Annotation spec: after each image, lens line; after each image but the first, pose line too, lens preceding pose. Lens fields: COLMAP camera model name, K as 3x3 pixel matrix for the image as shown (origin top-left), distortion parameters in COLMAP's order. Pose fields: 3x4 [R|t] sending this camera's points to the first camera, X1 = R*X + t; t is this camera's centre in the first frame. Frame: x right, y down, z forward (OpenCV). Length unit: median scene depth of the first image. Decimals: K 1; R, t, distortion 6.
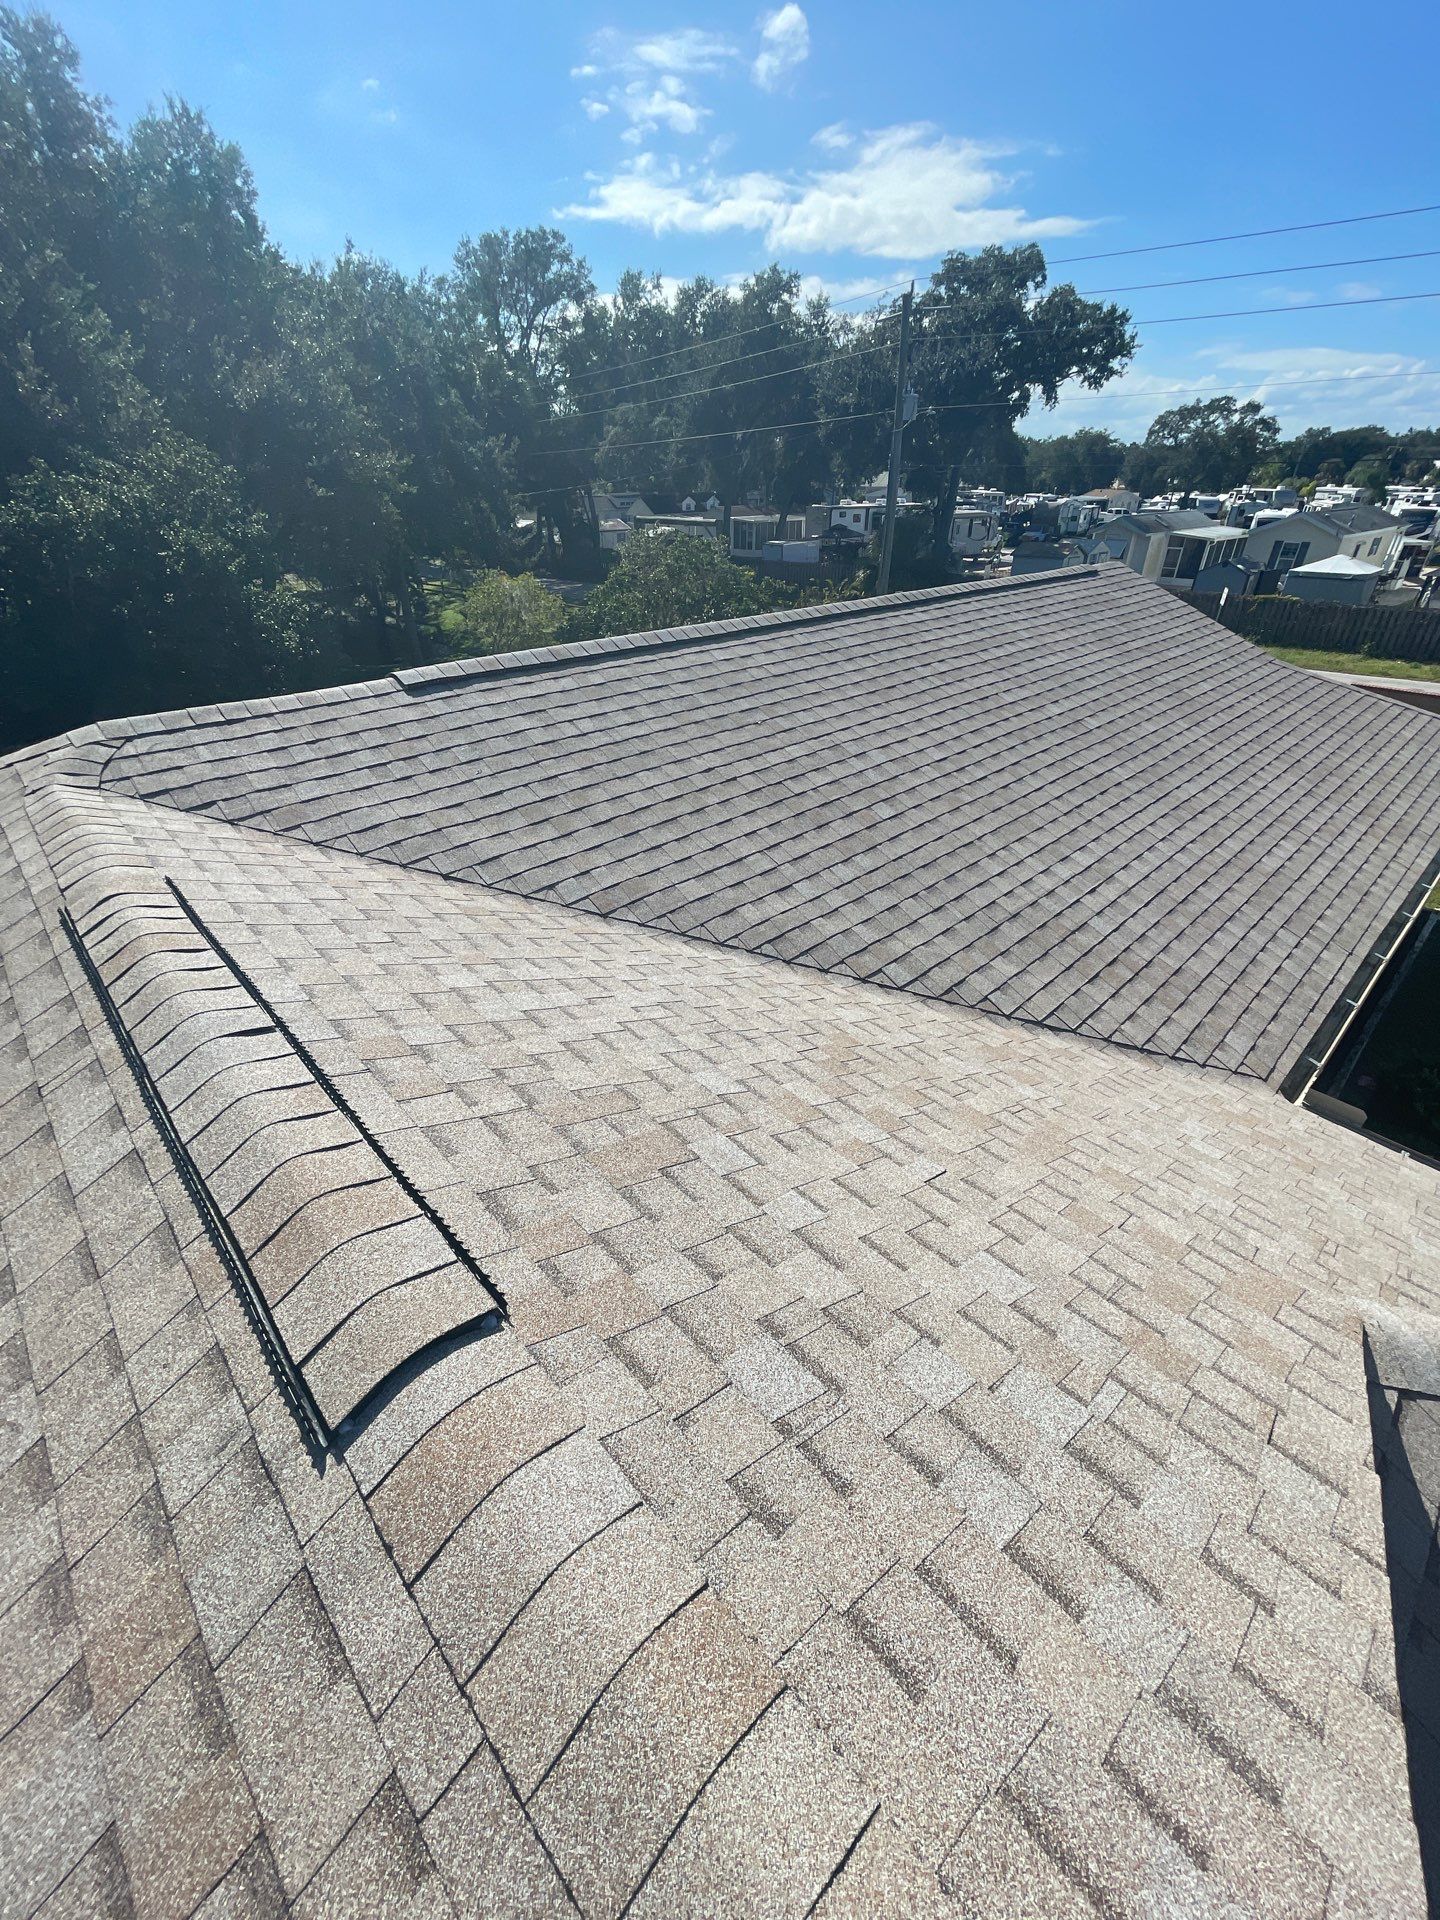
lens RADIAL K [[775.0, 0, 722.2], [0, 775.0, 953.4], [0, 0, 1]] dist [-0.001262, 0.000146]
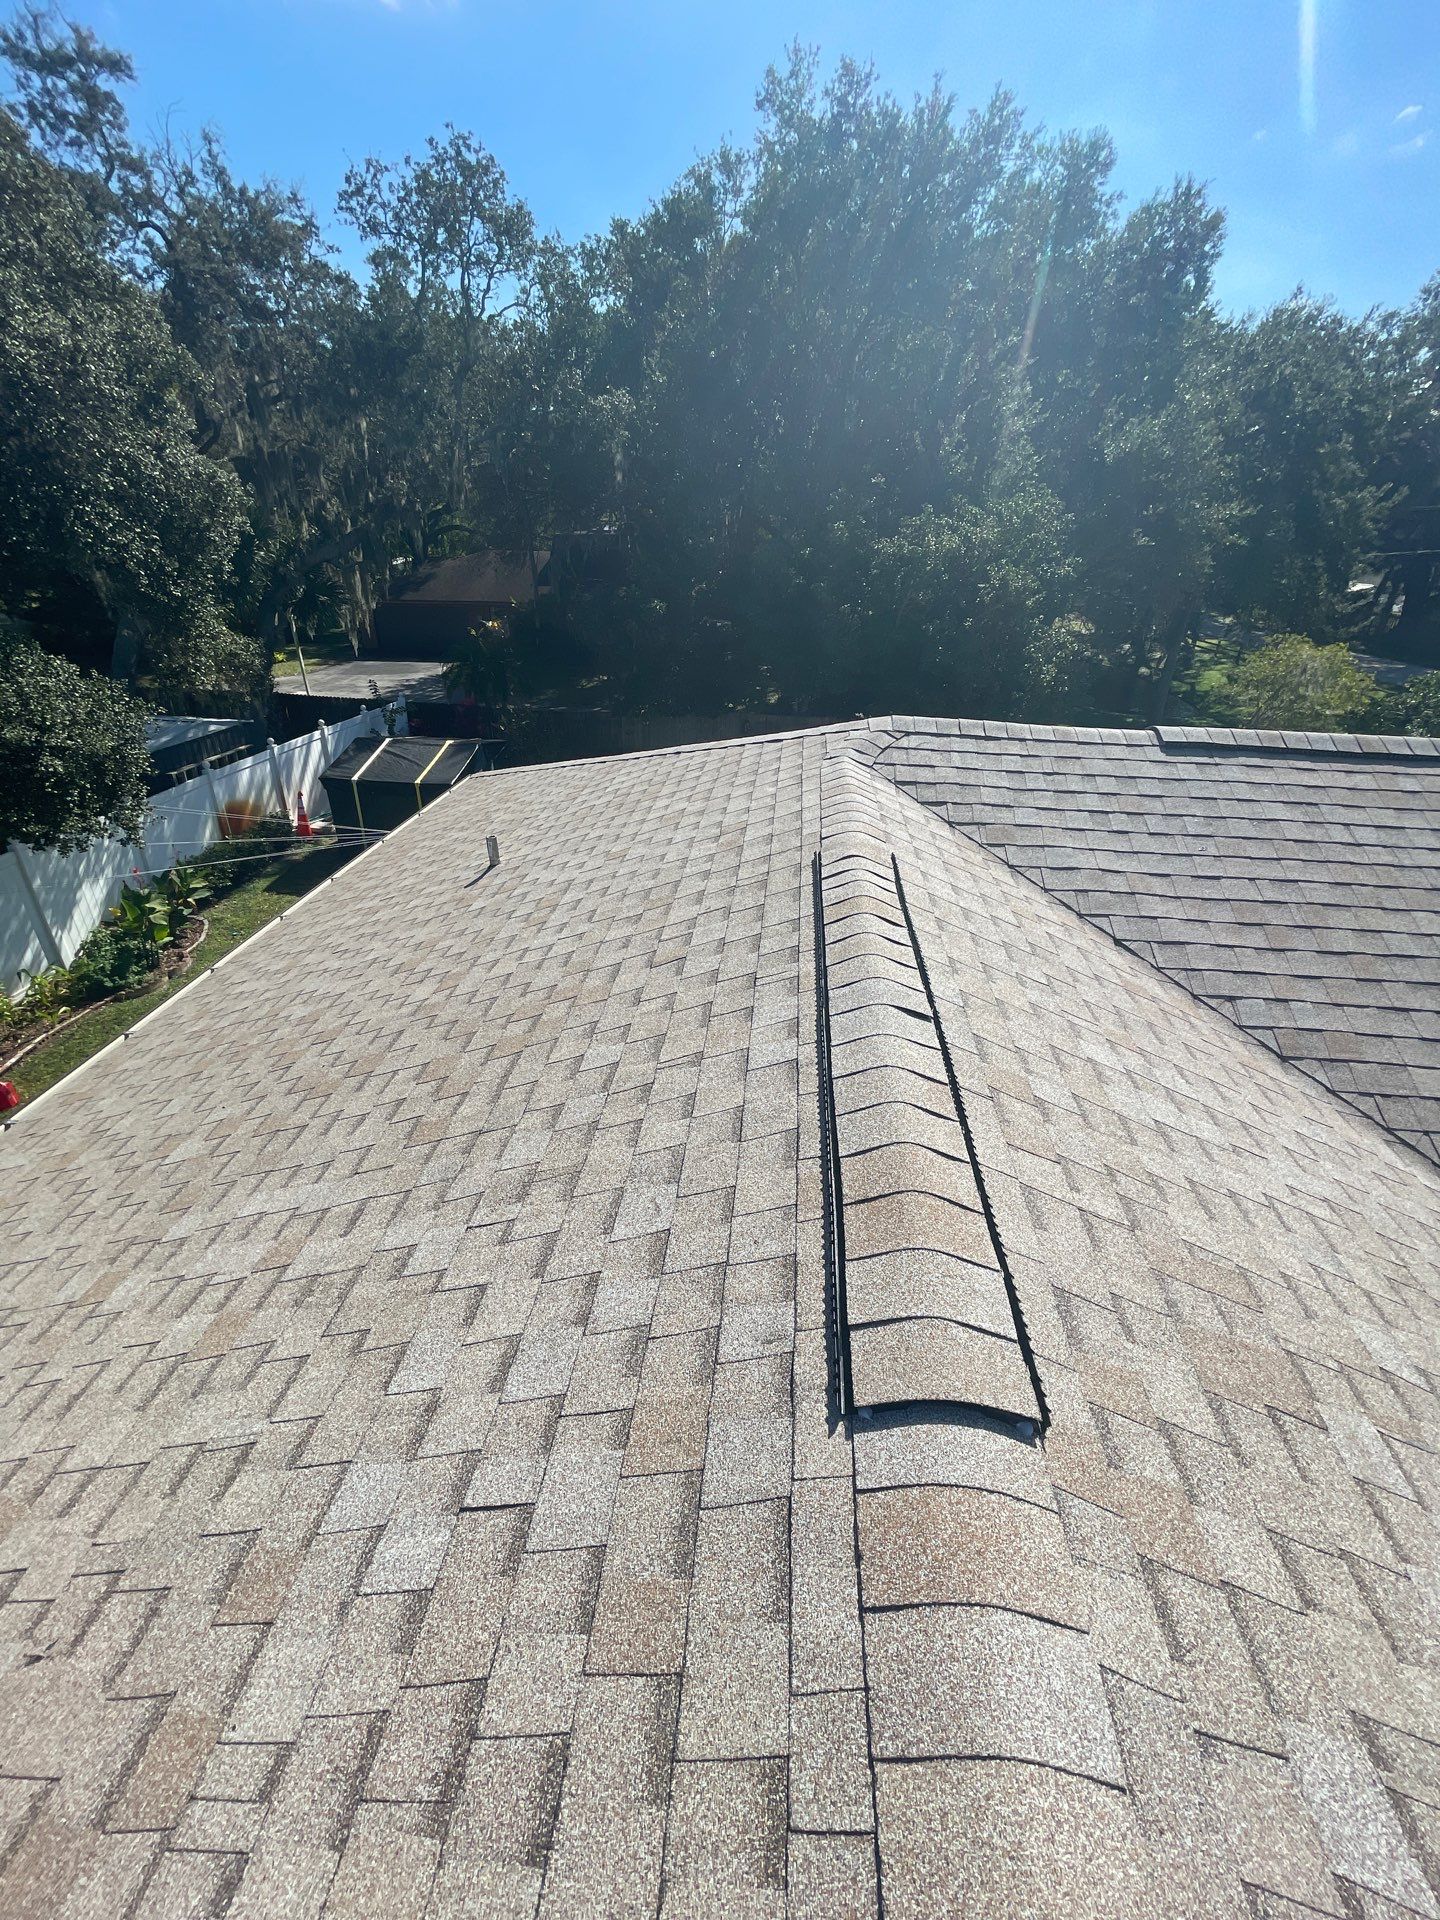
lens RADIAL K [[775.0, 0, 721.2], [0, 775.0, 957.5], [0, 0, 1]] dist [-0.001262, 0.000146]
pose [[0.654634, 0.393895, -0.645214, -0.046844], [-0.421258, 0.898793, 0.121294, 0.005204], [0.627691, 0.192399, 0.754312, -0.004924]]
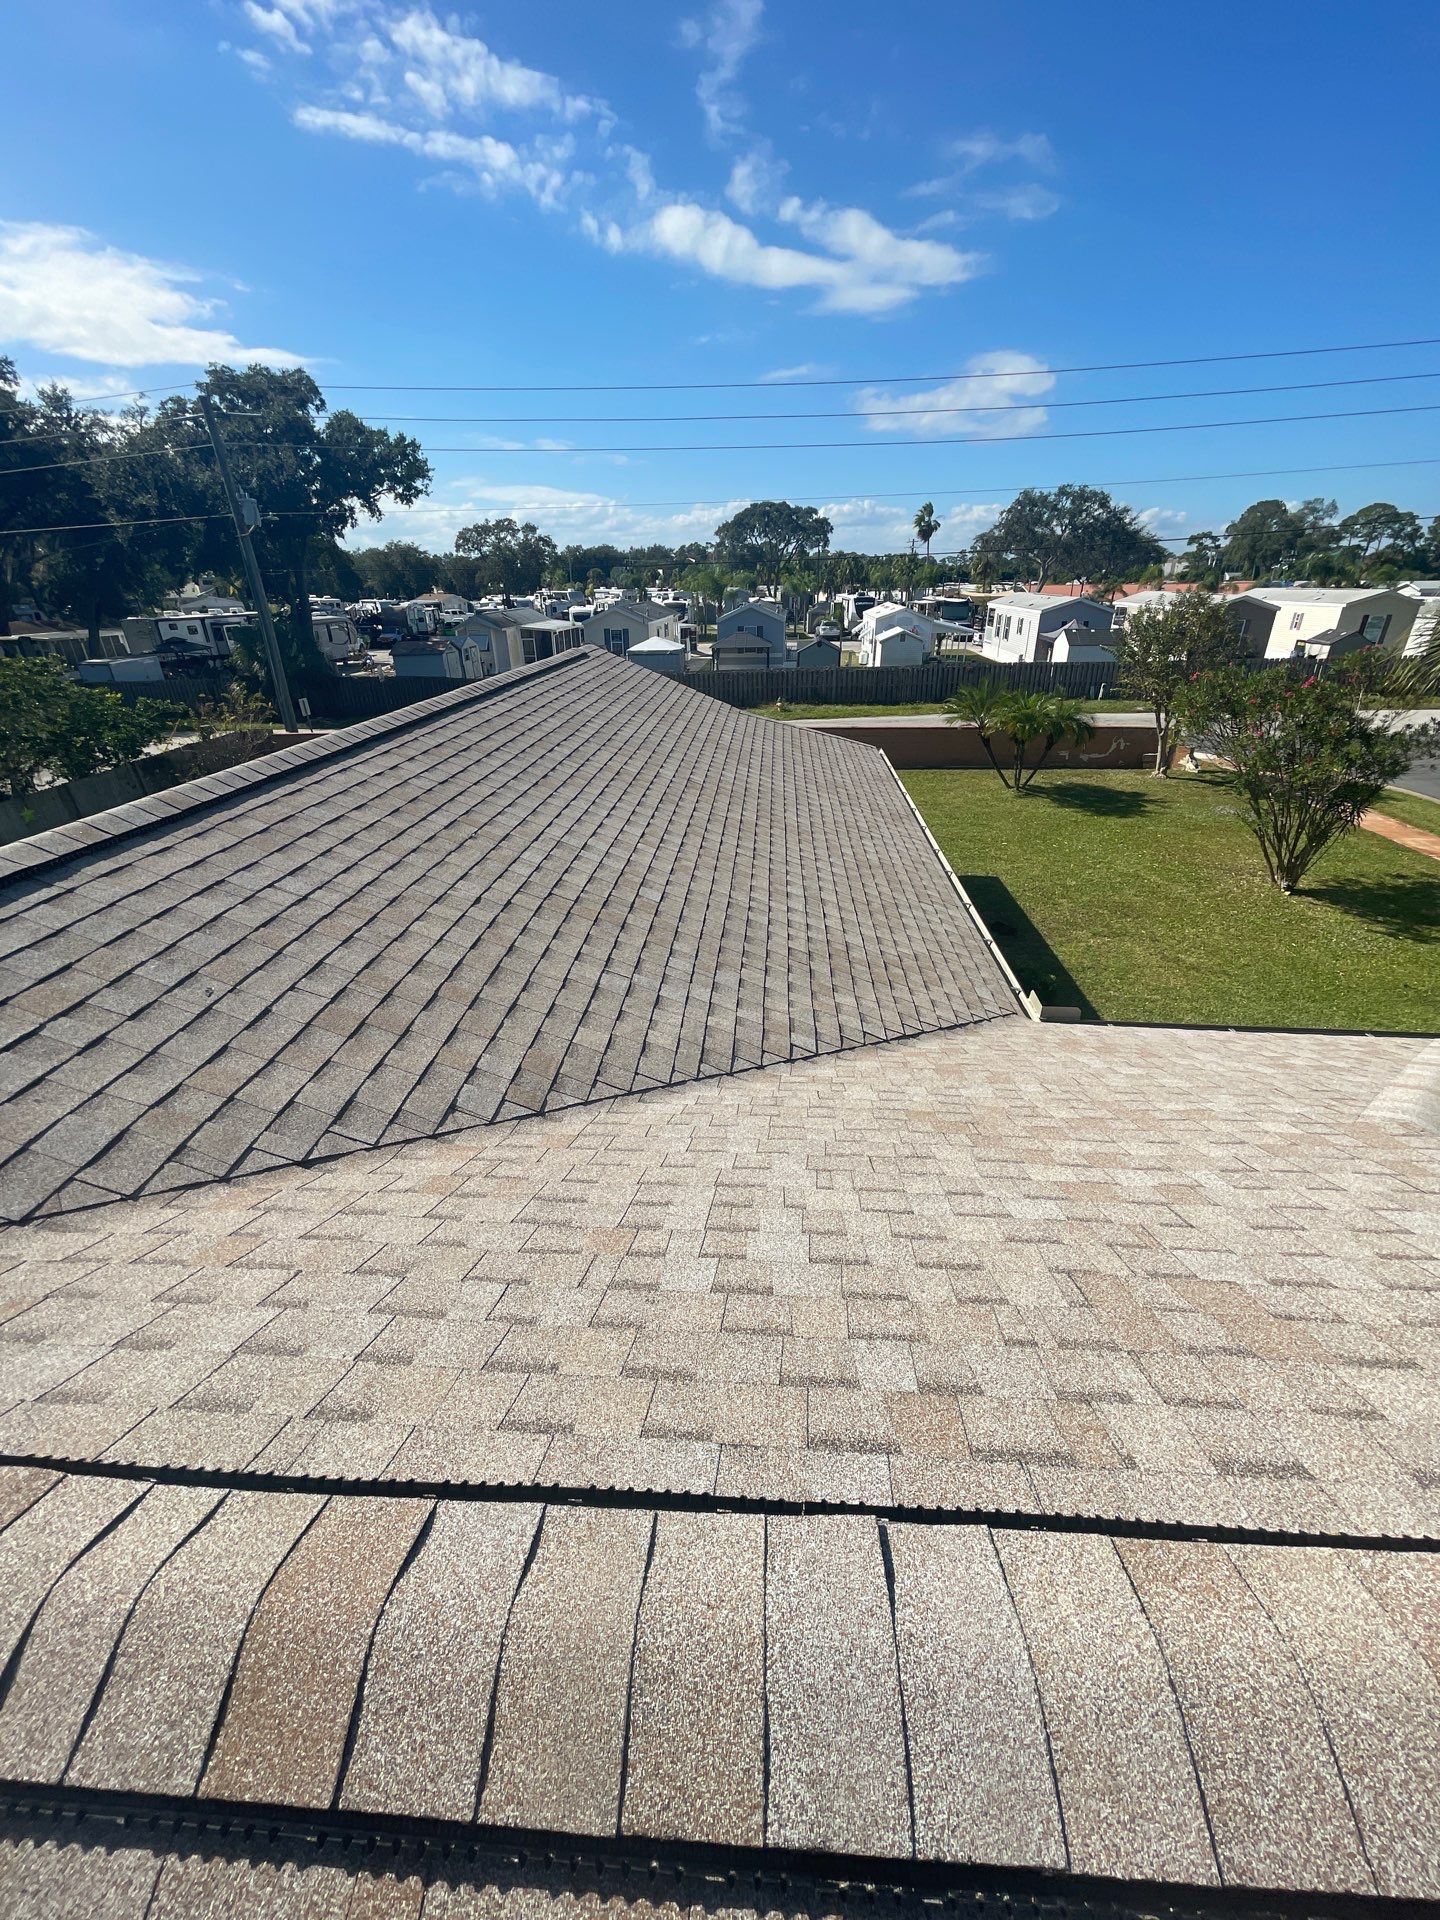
lens RADIAL K [[775.0, 0, 719.8], [0, 775.0, 954.4], [0, 0, 1]] dist [-0.001262, 0.000146]
pose [[0.733837, -0.301982, 0.608515, -0.354357], [0.365685, 0.930507, 0.020777, -0.117101], [-0.572502, 0.207278, 0.793270, 0.251088]]
